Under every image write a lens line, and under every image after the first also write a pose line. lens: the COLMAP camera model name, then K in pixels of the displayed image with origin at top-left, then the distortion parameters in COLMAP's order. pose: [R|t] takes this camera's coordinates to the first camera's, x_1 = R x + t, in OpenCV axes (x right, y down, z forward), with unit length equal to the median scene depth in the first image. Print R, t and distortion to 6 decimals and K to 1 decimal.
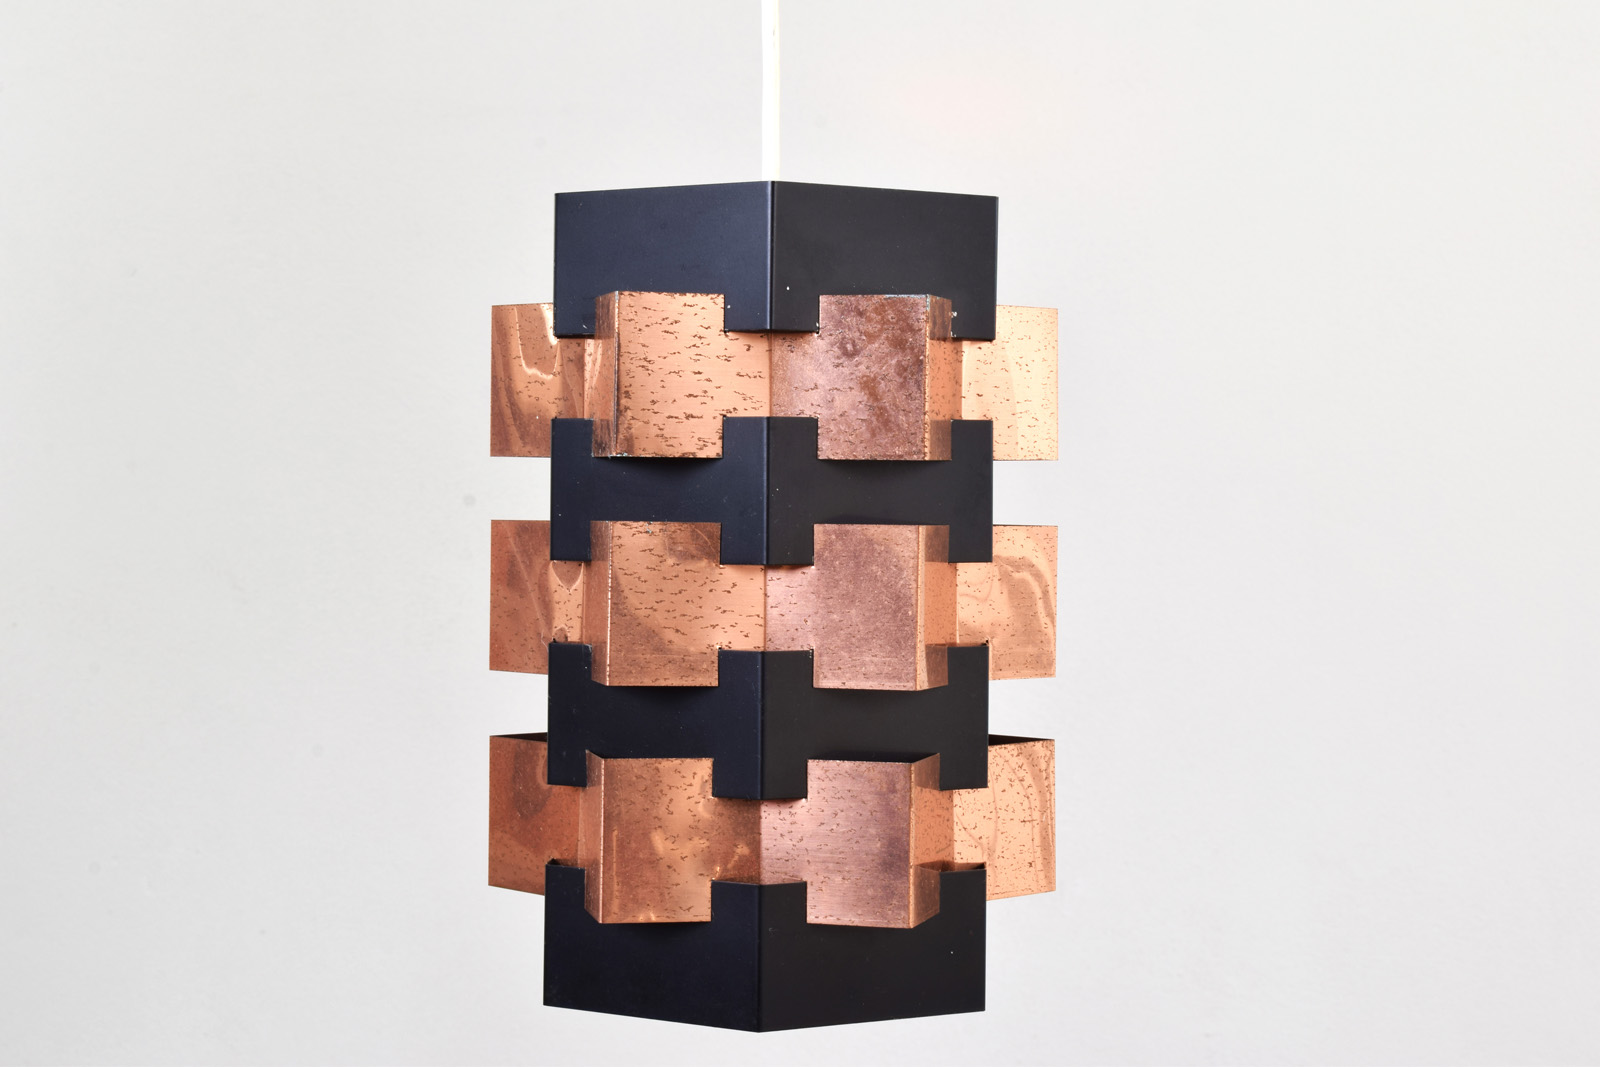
lens RADIAL K [[2855.2, 0, 785.1], [0, 2855.2, 529.4], [0, 0, 1]] dist [0.017277, 0.000000]
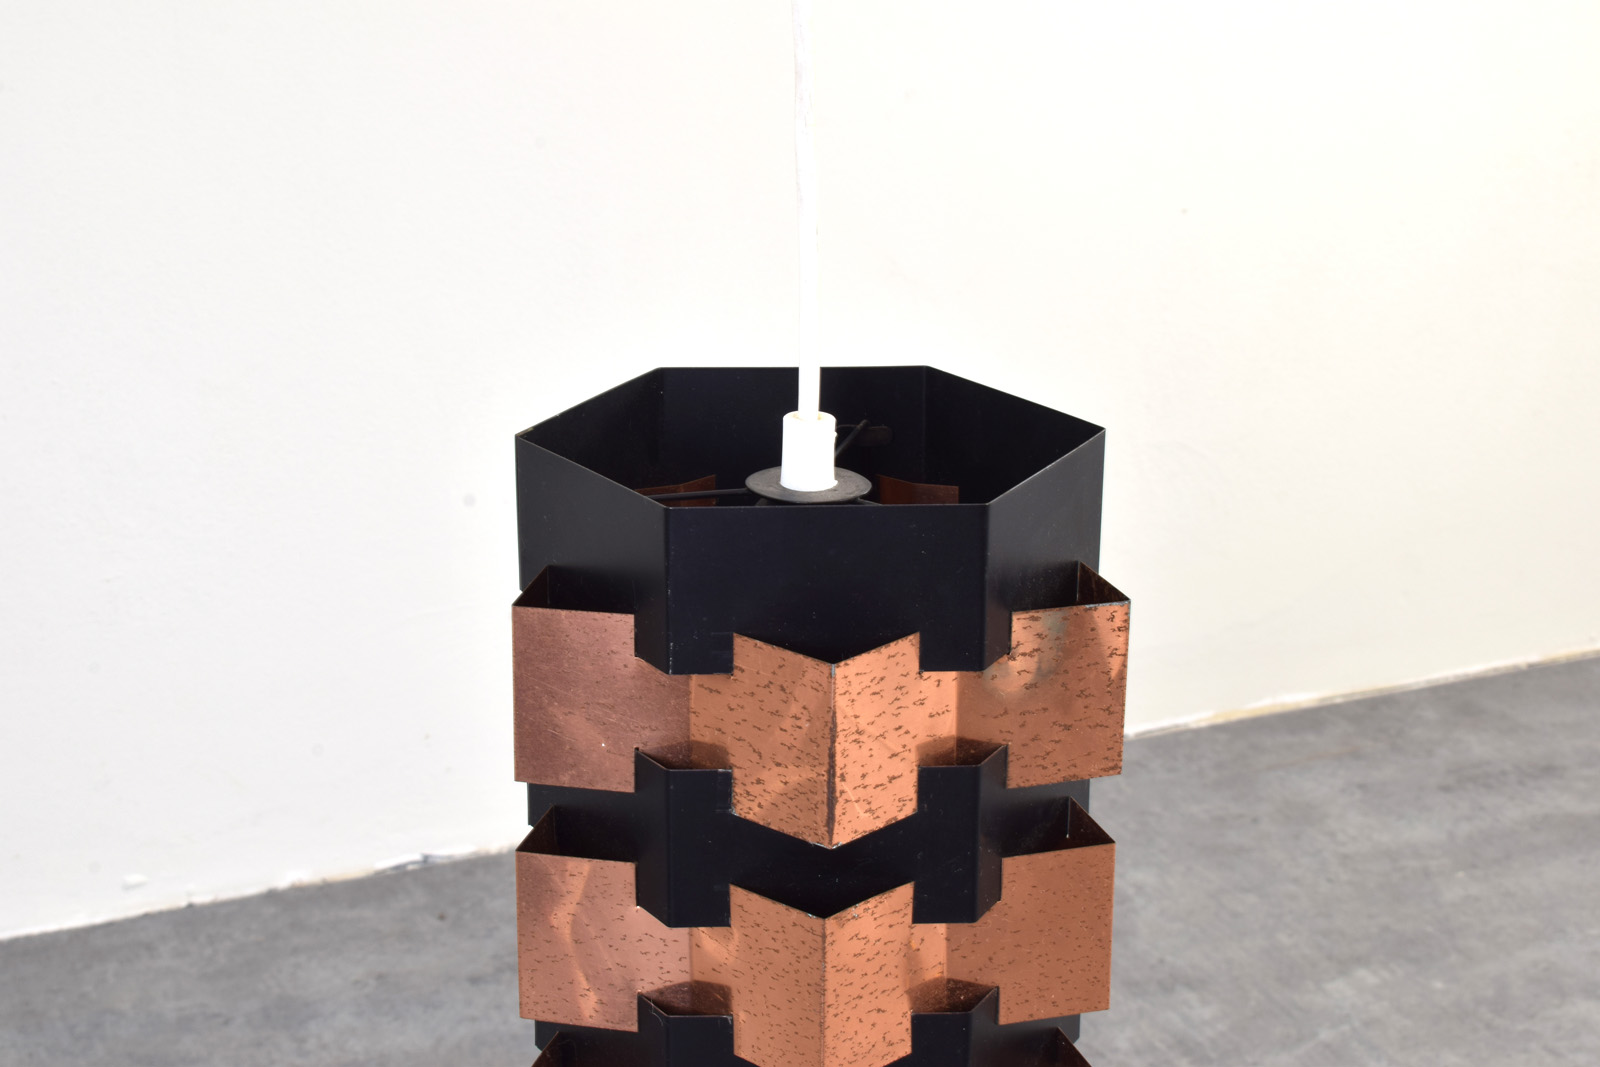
lens RADIAL K [[2855.2, 0, 790.9], [0, 2855.2, 536.4], [0, 0, 1]] dist [0.017277, 0.000000]
pose [[0.830304, -0.177217, 0.528384, -0.490210], [0.012184, 0.953641, 0.300699, -0.361023], [-0.557178, -0.243234, 0.793971, 0.359868]]
